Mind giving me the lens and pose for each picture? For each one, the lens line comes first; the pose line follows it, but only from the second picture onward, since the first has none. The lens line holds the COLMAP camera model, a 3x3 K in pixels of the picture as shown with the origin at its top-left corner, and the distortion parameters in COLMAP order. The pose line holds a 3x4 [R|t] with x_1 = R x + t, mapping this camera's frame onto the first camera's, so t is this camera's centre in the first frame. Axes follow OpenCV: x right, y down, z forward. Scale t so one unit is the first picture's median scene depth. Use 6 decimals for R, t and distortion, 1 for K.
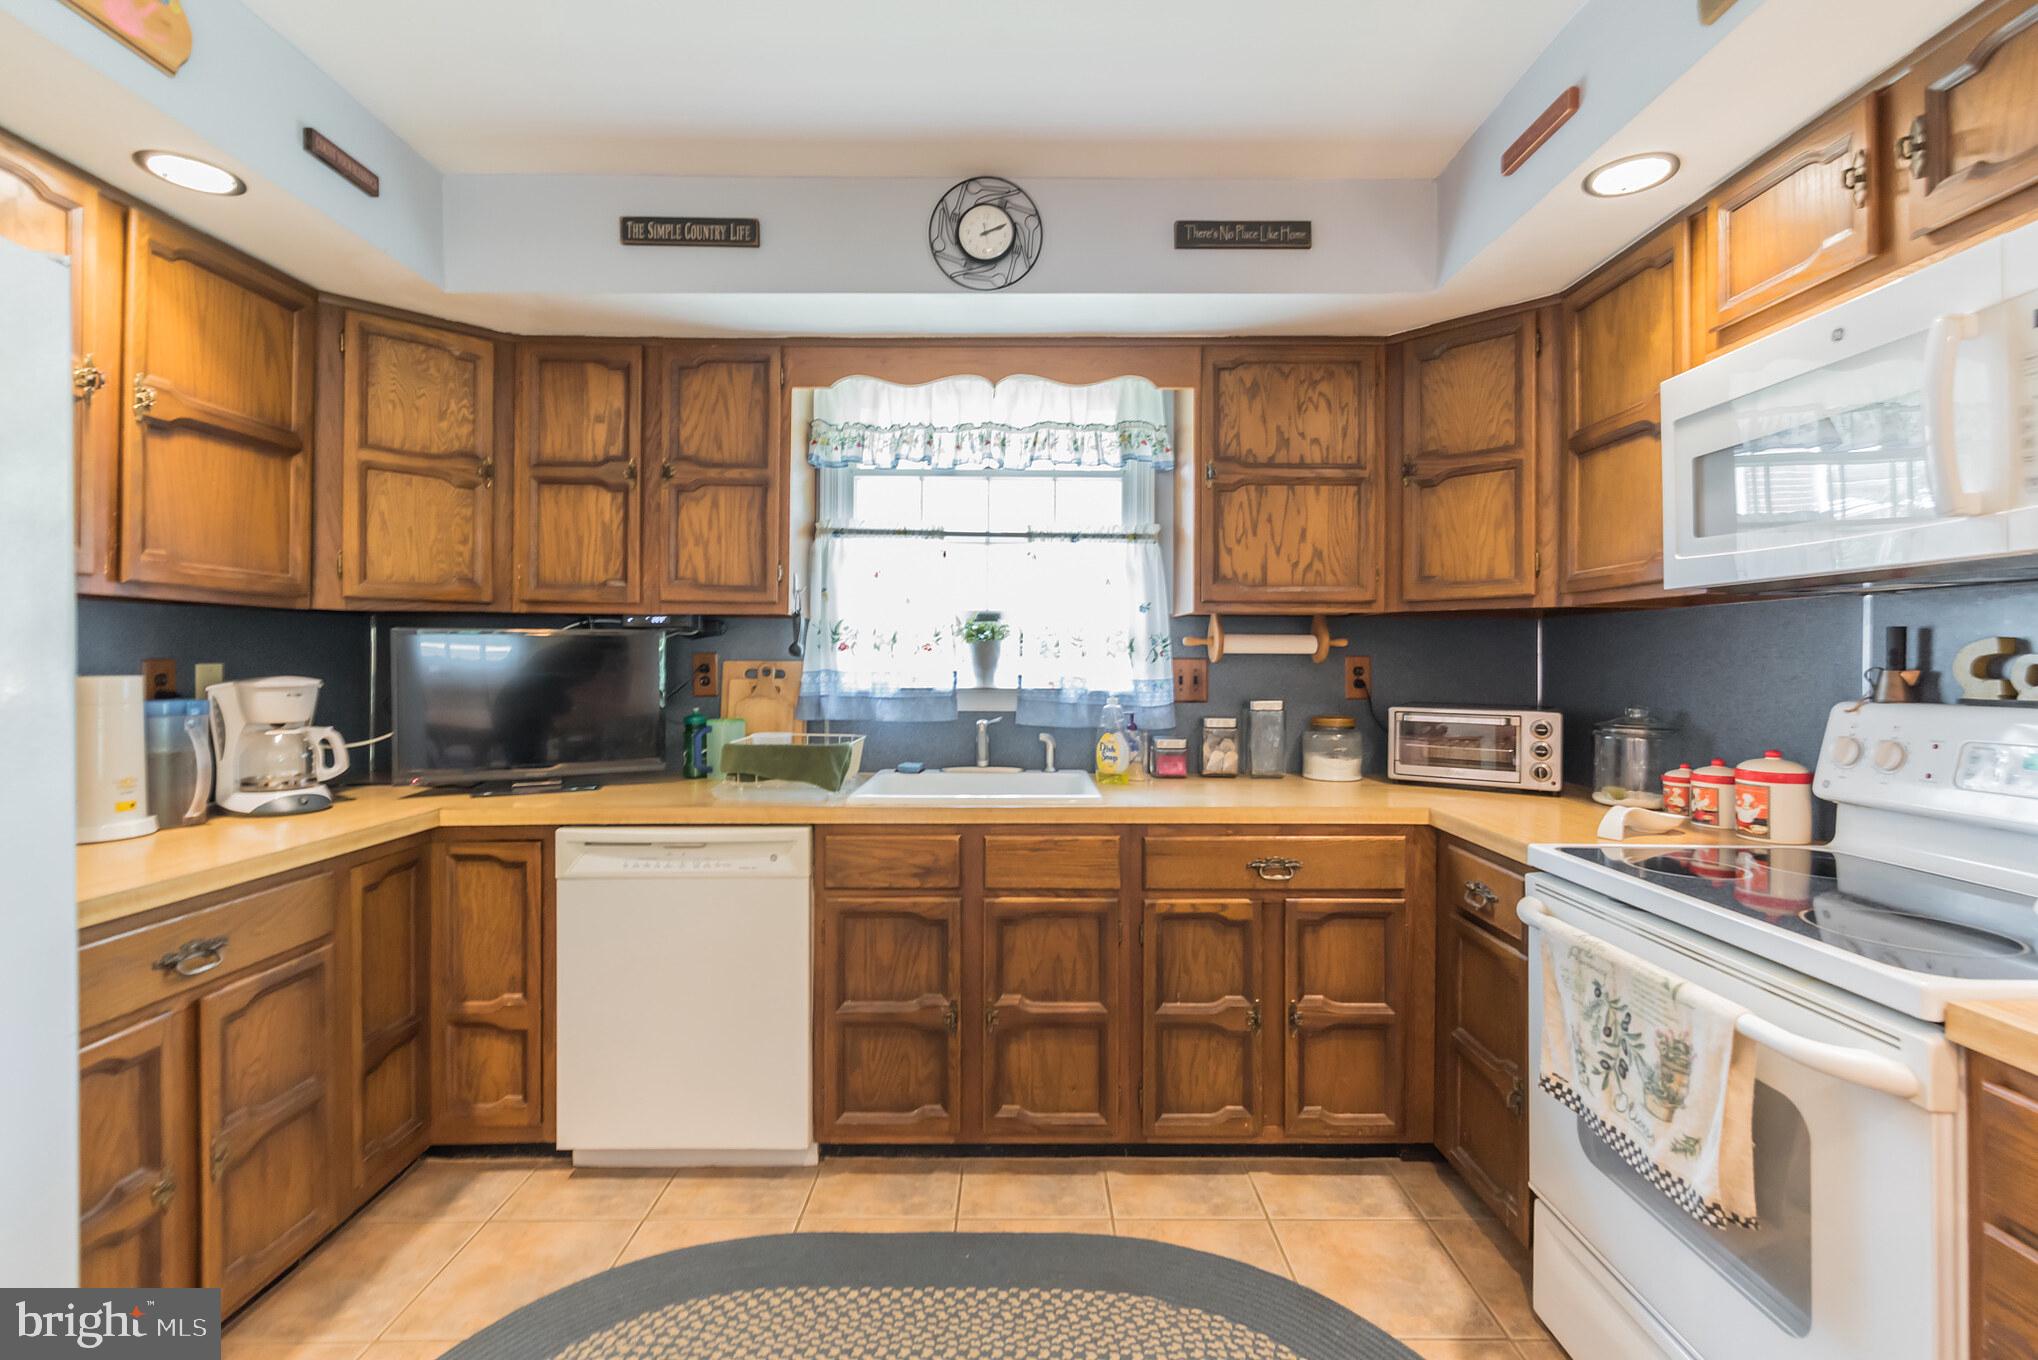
lens RADIAL K [[893.4, 0, 1043.2], [0, 893.4, 658.3], [0, 0, 1]] dist [0.001689, -0.000015]
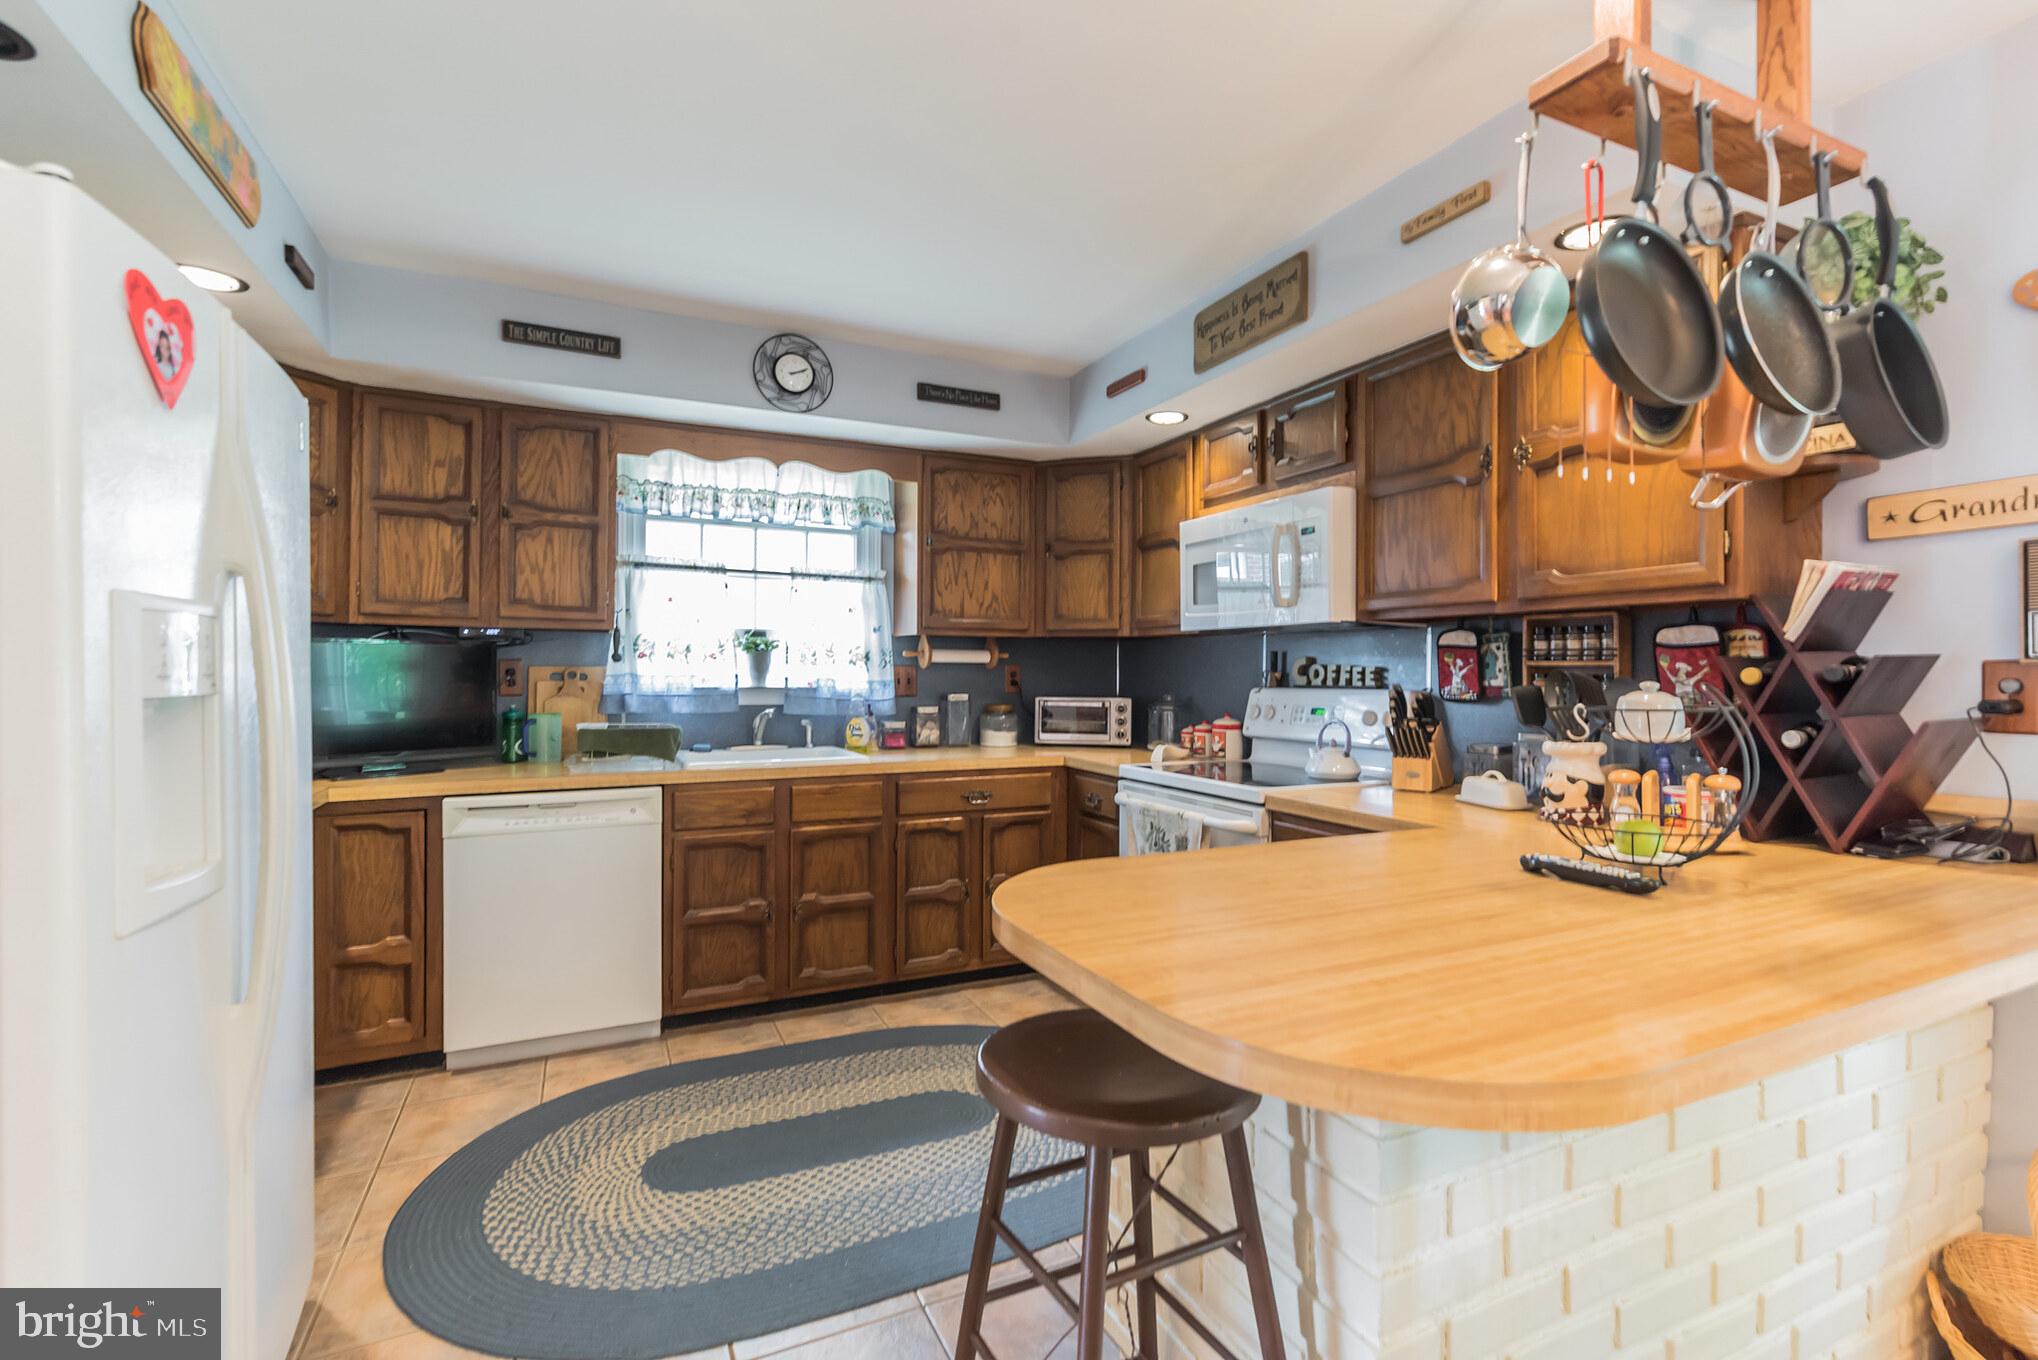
lens RADIAL K [[893.4, 0, 1033.3], [0, 893.4, 673.9], [0, 0, 1]] dist [0.001689, -0.000015]
pose [[0.907833, 0.000238, 0.419333, -0.317480], [-0.003265, 0.999974, 0.006501, 0.004320], [-0.419320, -0.007271, 0.907809, -0.486558]]
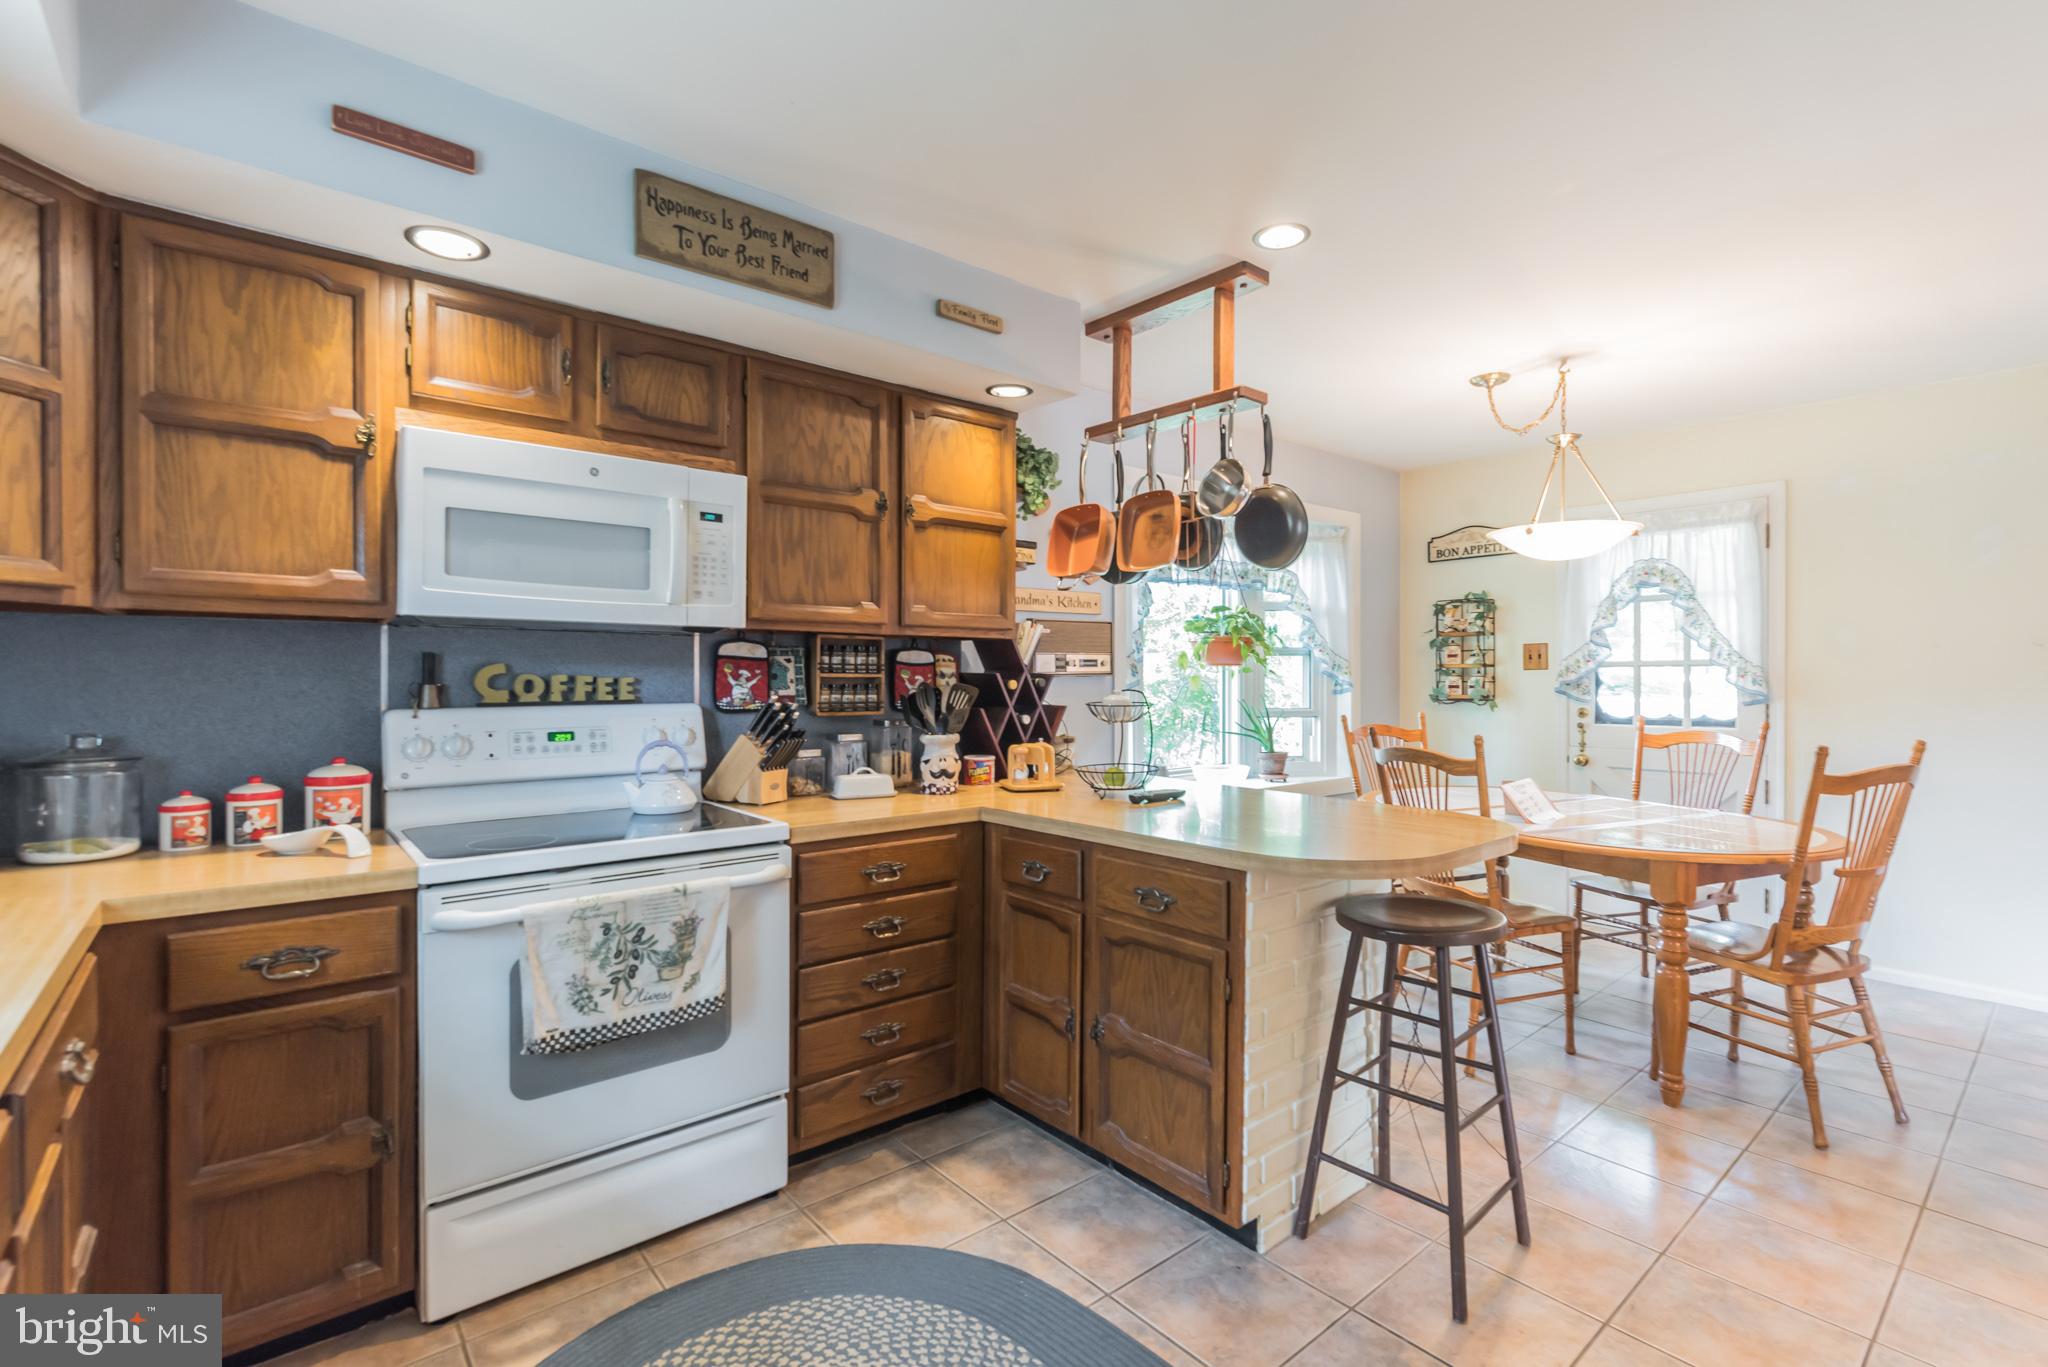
lens RADIAL K [[929.9, 0, 1031.6], [0, 929.9, 682.7], [0, 0, 1]] dist [0.003108, 0.000183]
pose [[-0.624930, -0.011907, 0.780590, -0.535925], [-0.007965, 0.999929, 0.008876, -0.007007], [-0.780640, -0.000671, -0.624981, 0.872276]]
